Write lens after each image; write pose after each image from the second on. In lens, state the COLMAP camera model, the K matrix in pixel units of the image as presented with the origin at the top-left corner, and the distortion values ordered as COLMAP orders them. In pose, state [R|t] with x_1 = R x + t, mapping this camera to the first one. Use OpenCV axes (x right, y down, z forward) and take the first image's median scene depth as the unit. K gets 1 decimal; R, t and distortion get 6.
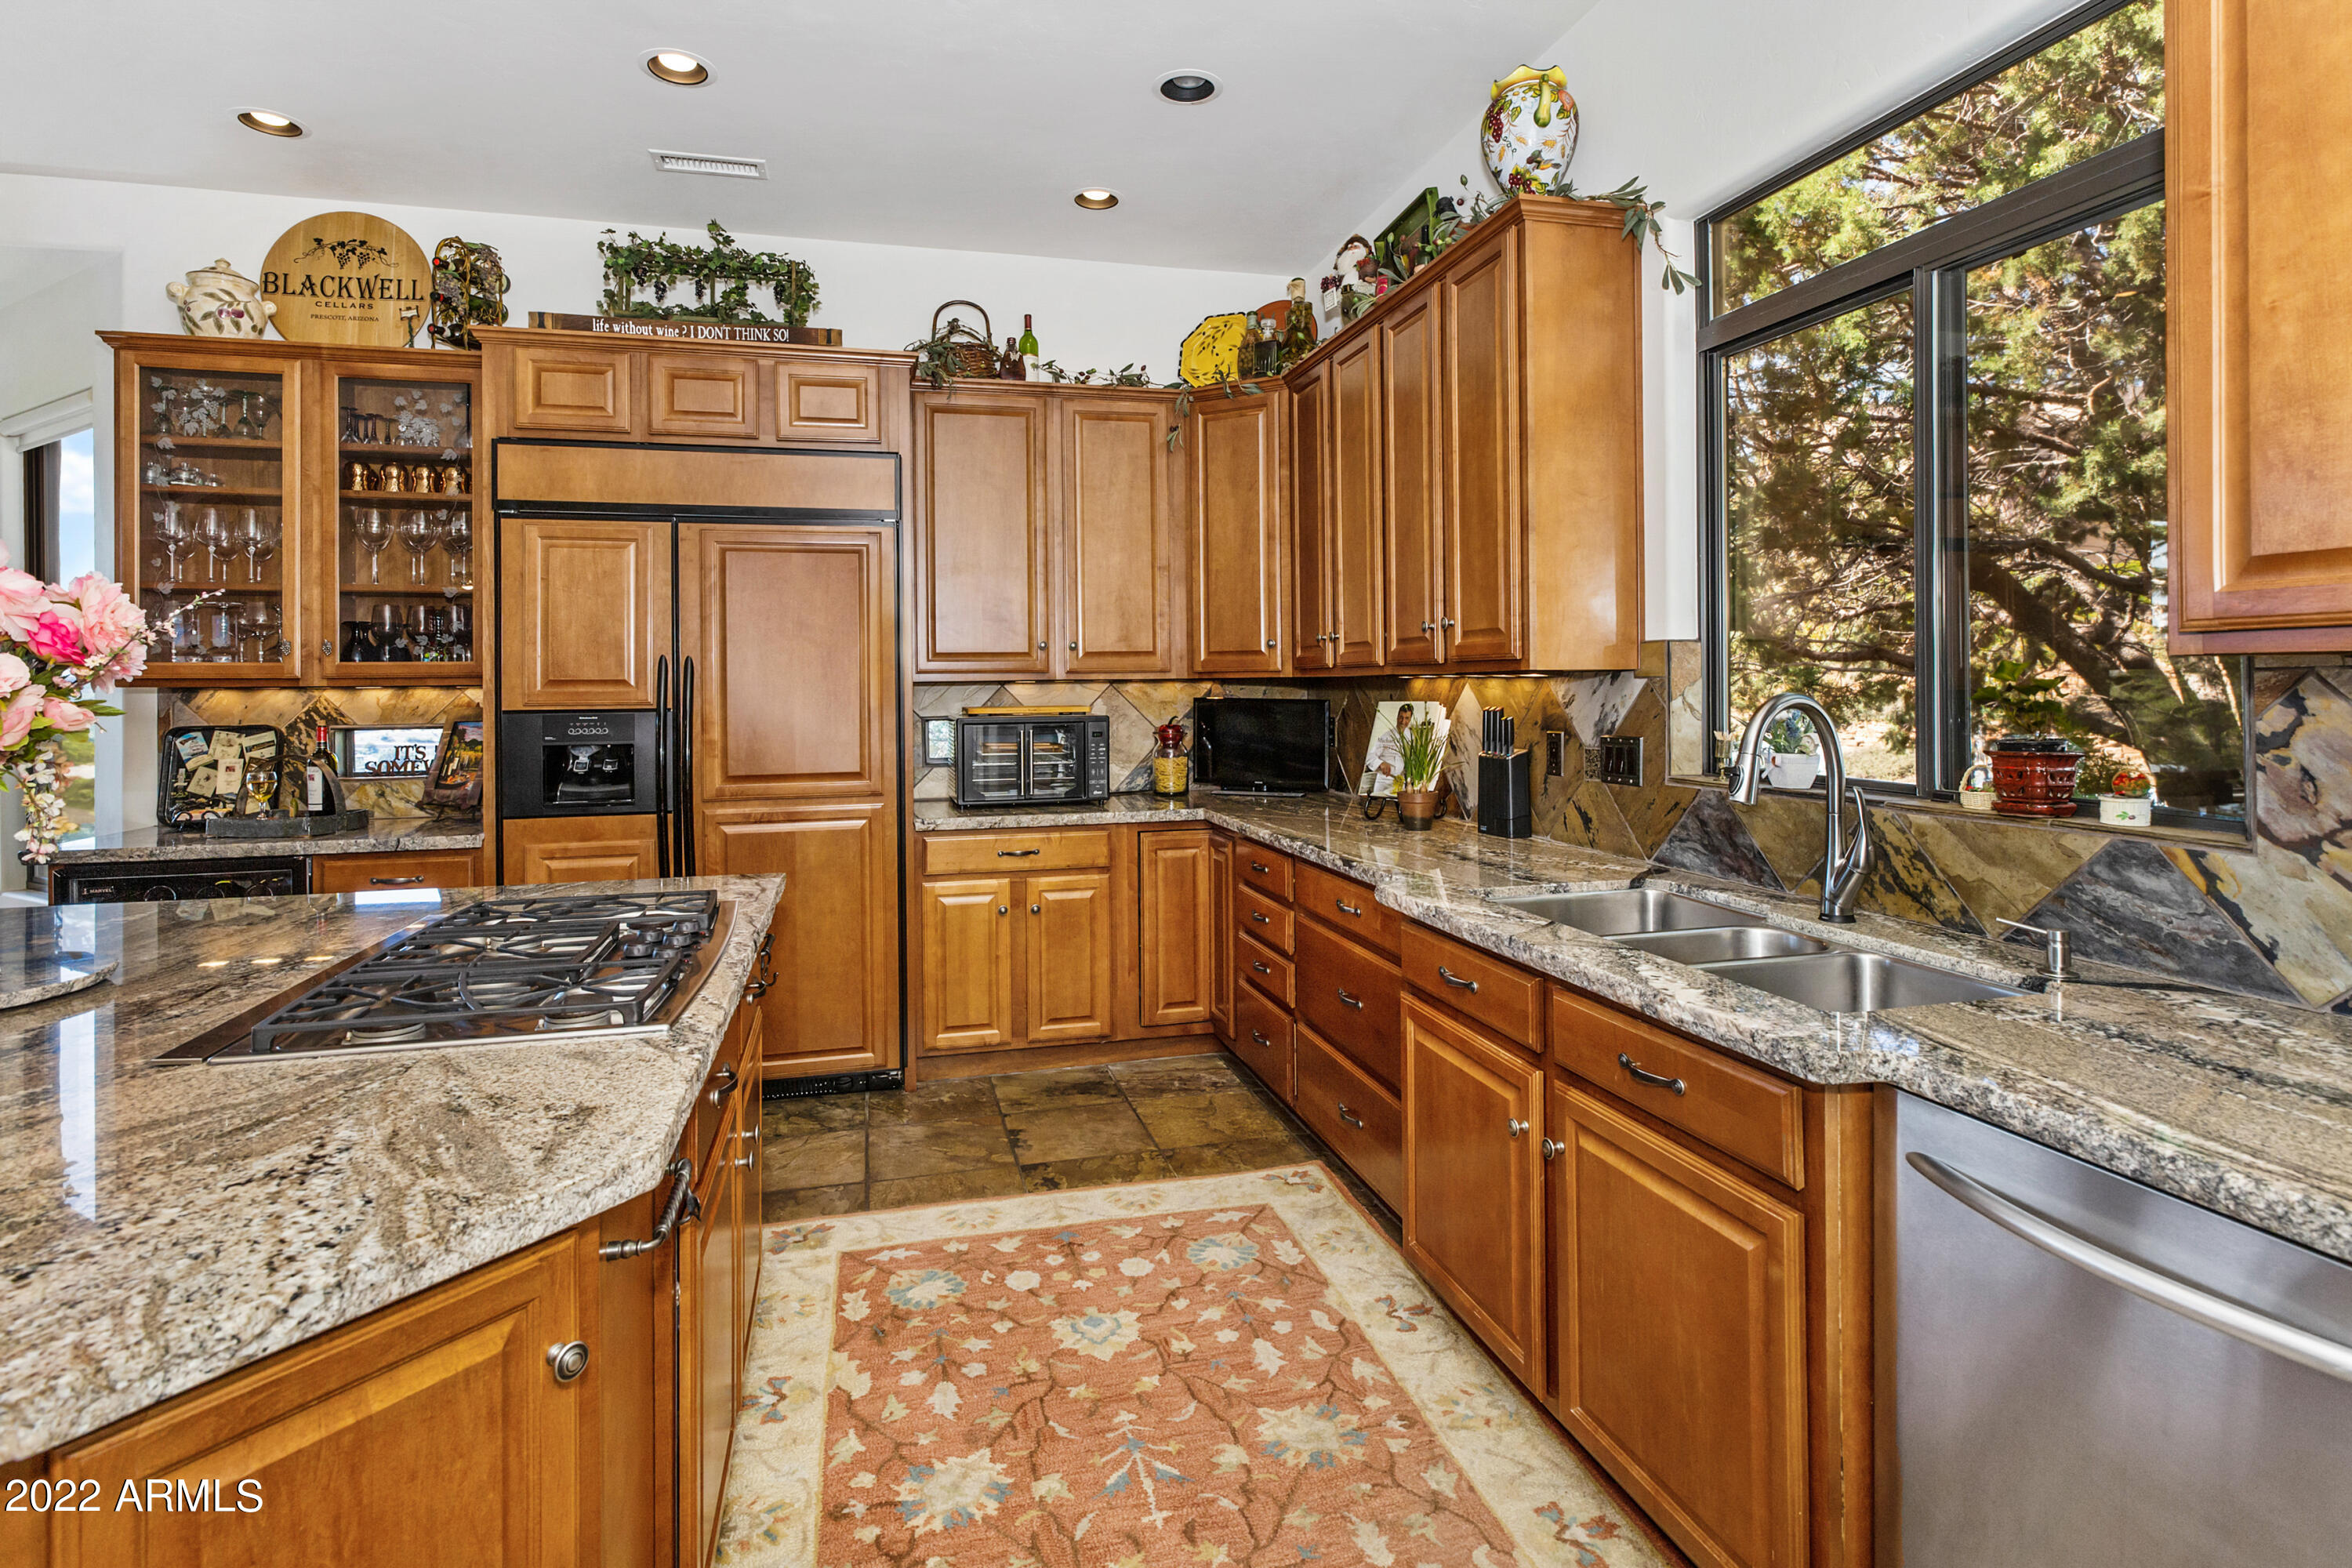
lens RADIAL K [[1178.9, 0, 1169.2], [0, 1178.9, 690.8], [0, 0, 1]] dist [-0.002322, -0.000680]
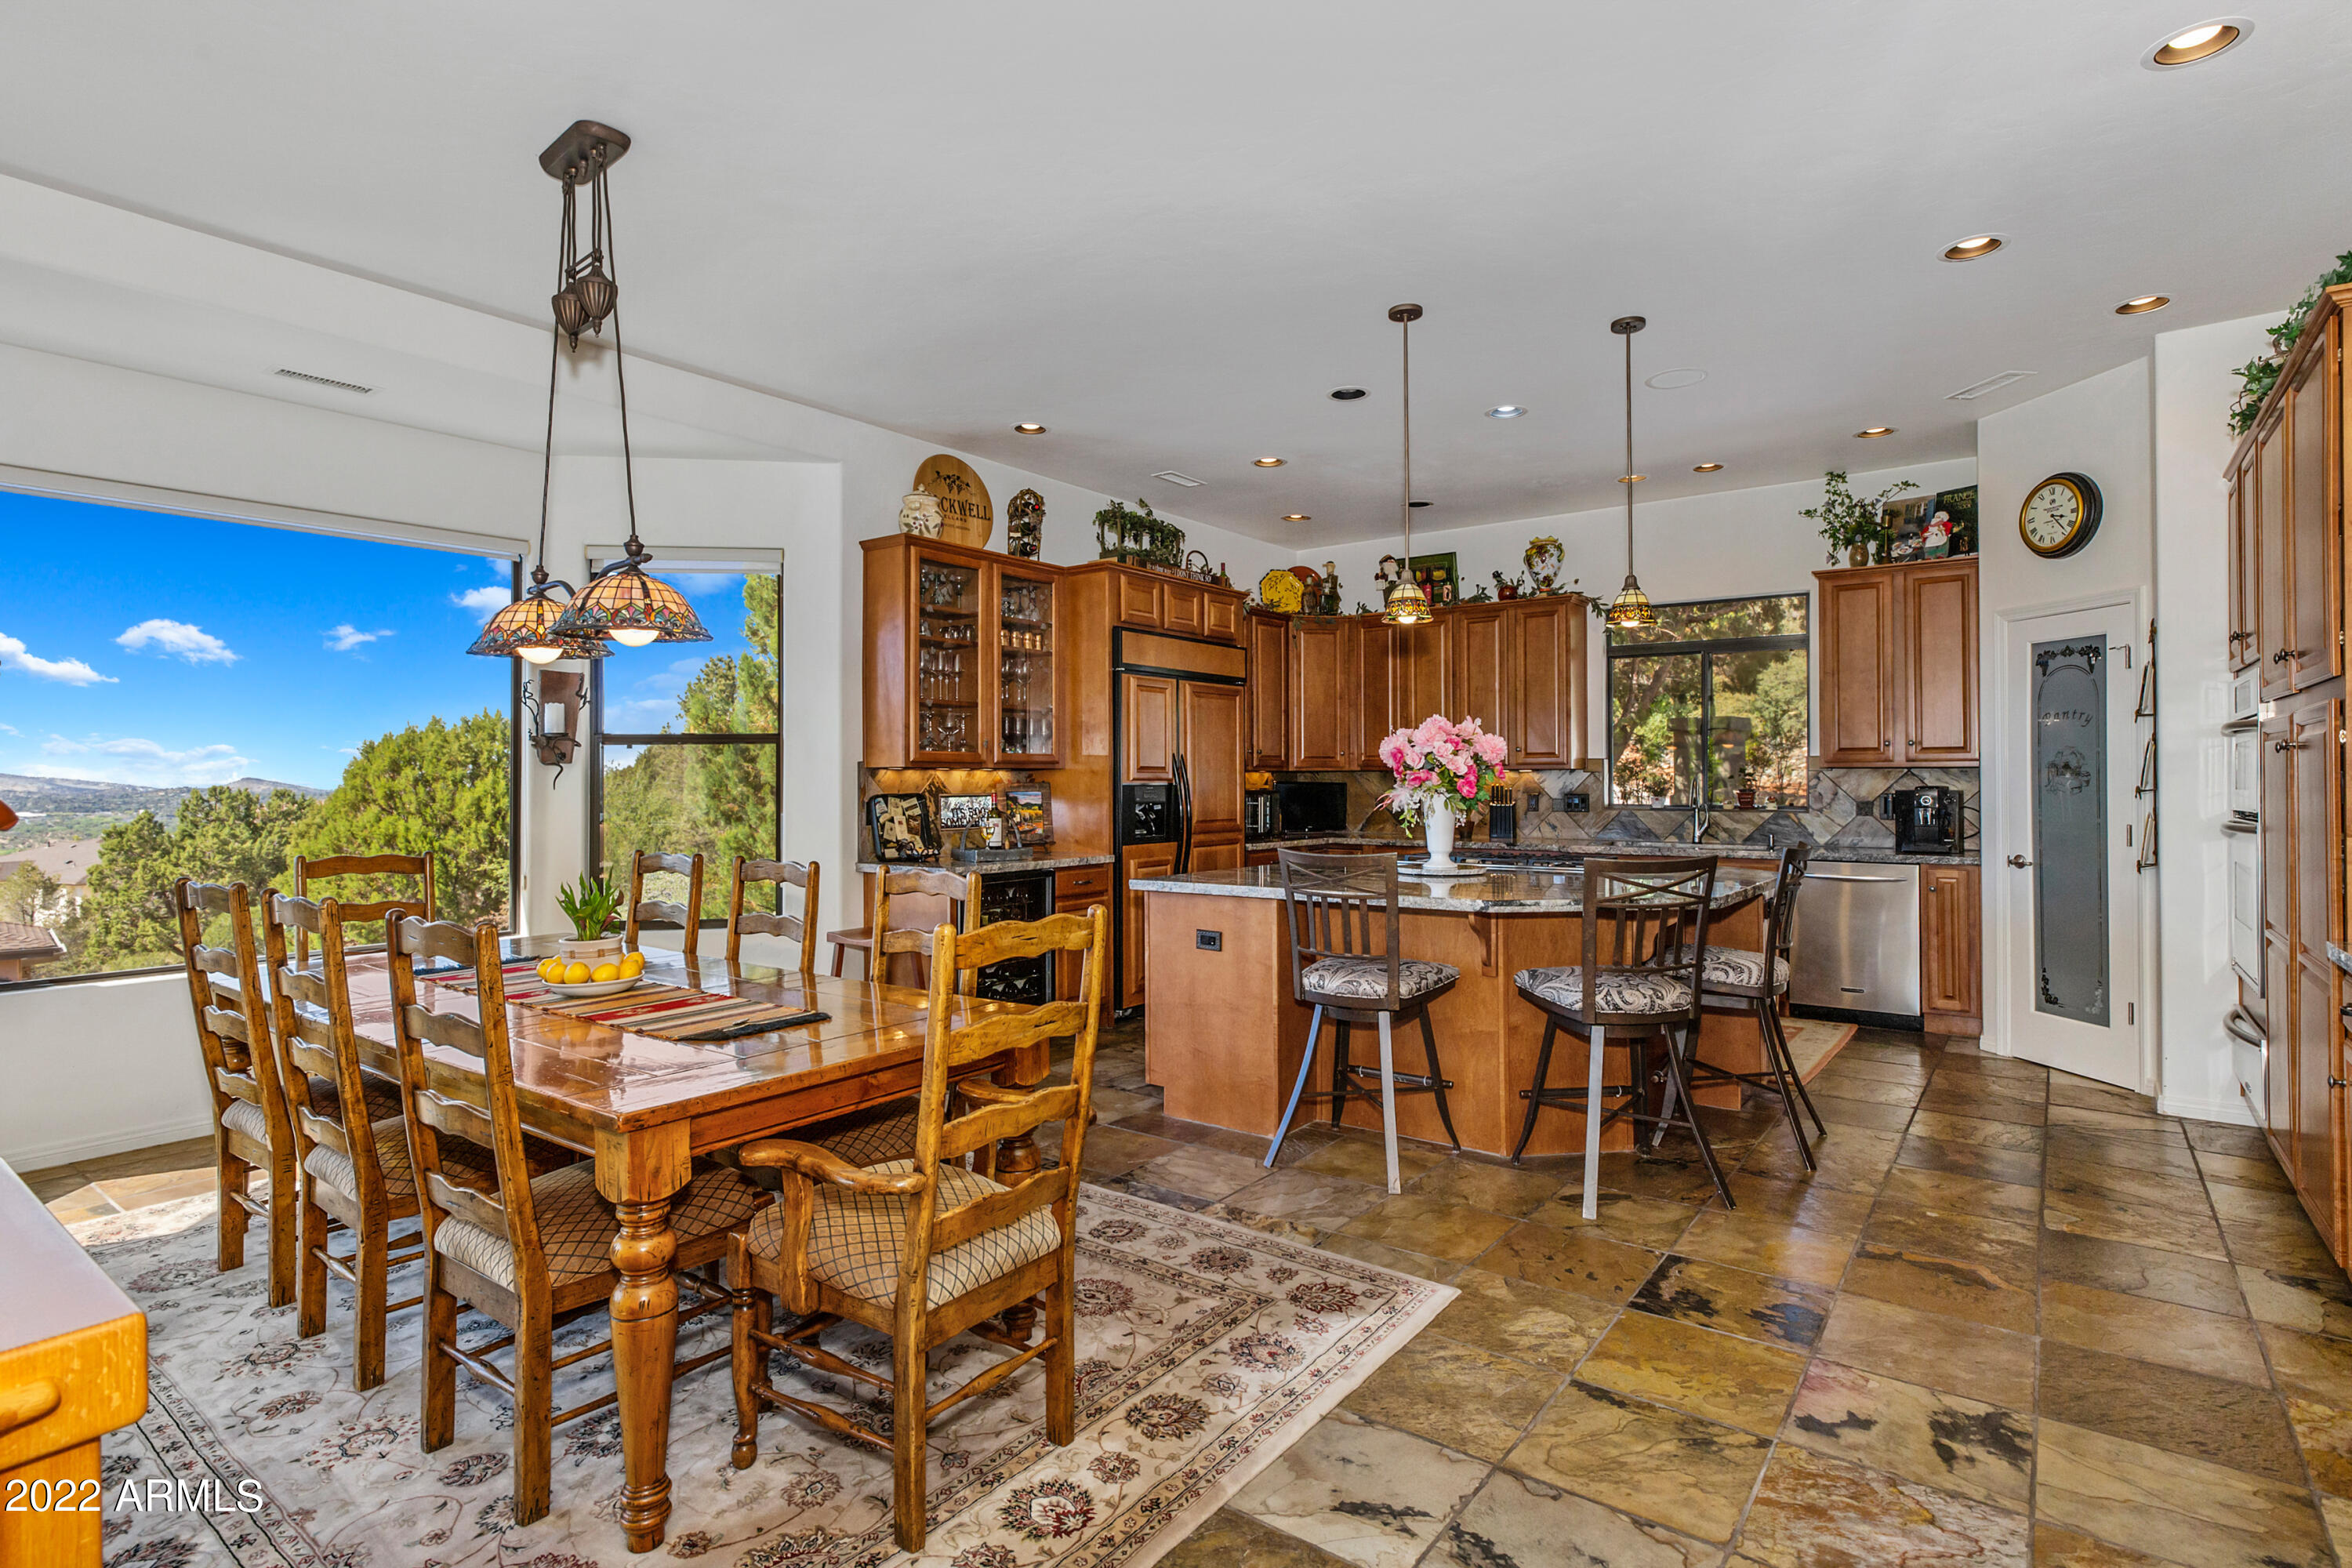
lens RADIAL K [[1195.4, 0, 1183.4], [0, 1195.4, 772.7], [0, 0, 1]] dist [-0.002420, -0.003228]
pose [[0.780759, 0.009609, 0.624758, -1.449638], [-0.003179, 0.999930, -0.011407, 0.019170], [-0.624824, 0.006920, 0.780735, -0.397517]]
